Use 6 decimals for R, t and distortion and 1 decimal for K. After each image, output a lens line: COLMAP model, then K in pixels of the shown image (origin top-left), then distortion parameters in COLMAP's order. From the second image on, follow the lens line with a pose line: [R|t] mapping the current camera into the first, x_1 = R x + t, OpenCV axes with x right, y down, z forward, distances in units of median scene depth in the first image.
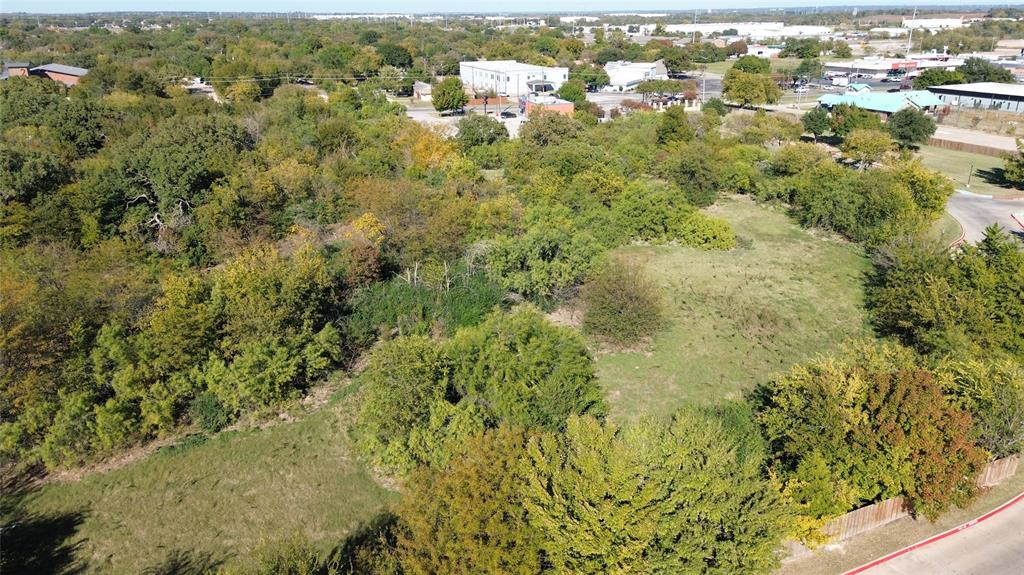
lens RADIAL K [[730.4, 0, 512.4], [0, 730.4, 286.2], [0, 0, 1]] dist [0.068680, -0.066380]
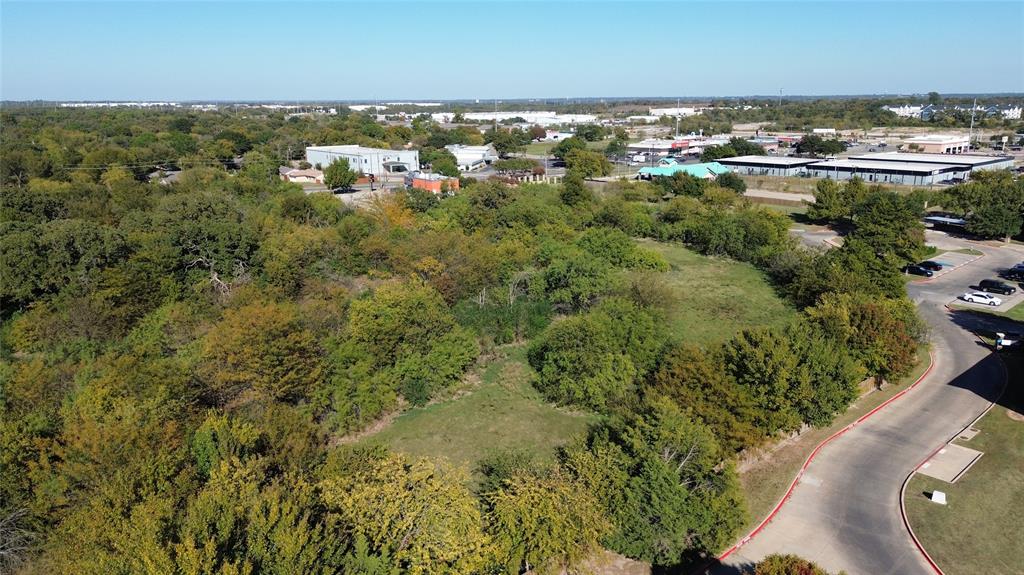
lens RADIAL K [[727.8, 0, 512.6], [0, 727.8, 291.0], [0, 0, 1]] dist [0.074544, -0.075113]
pose [[0.956325, -0.074778, 0.282579, -0.145829], [0.103379, 0.990770, -0.087676, 0.029758], [-0.273415, 0.113059, 0.955229, -0.082957]]
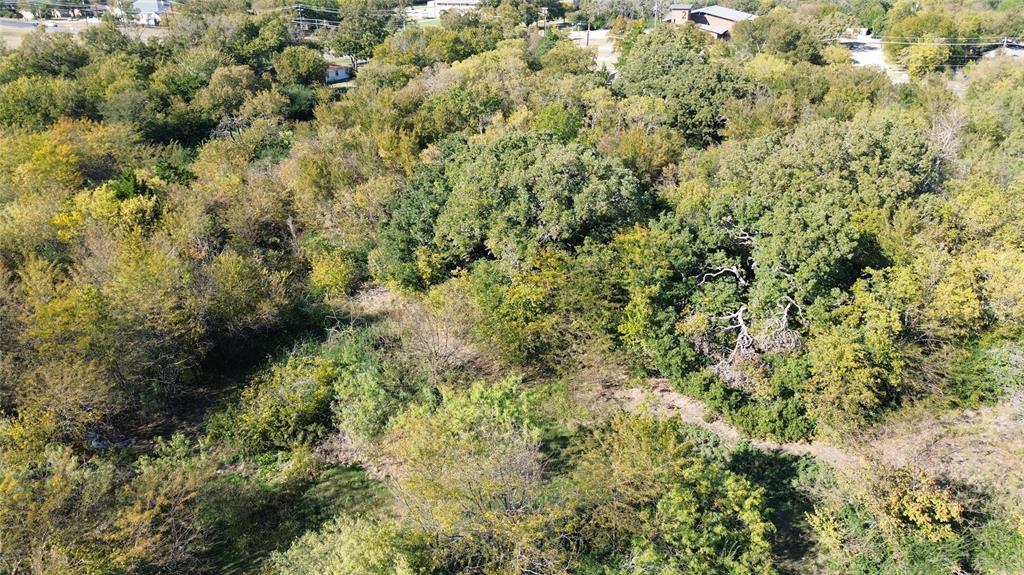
lens RADIAL K [[730.4, 0, 512.4], [0, 730.4, 286.2], [0, 0, 1]] dist [0.068680, -0.066380]
pose [[0.695432, 0.296079, -0.654760, -0.093906], [-0.247067, 0.954140, 0.169043, -0.066247], [0.674783, 0.044212, 0.736691, 0.181345]]
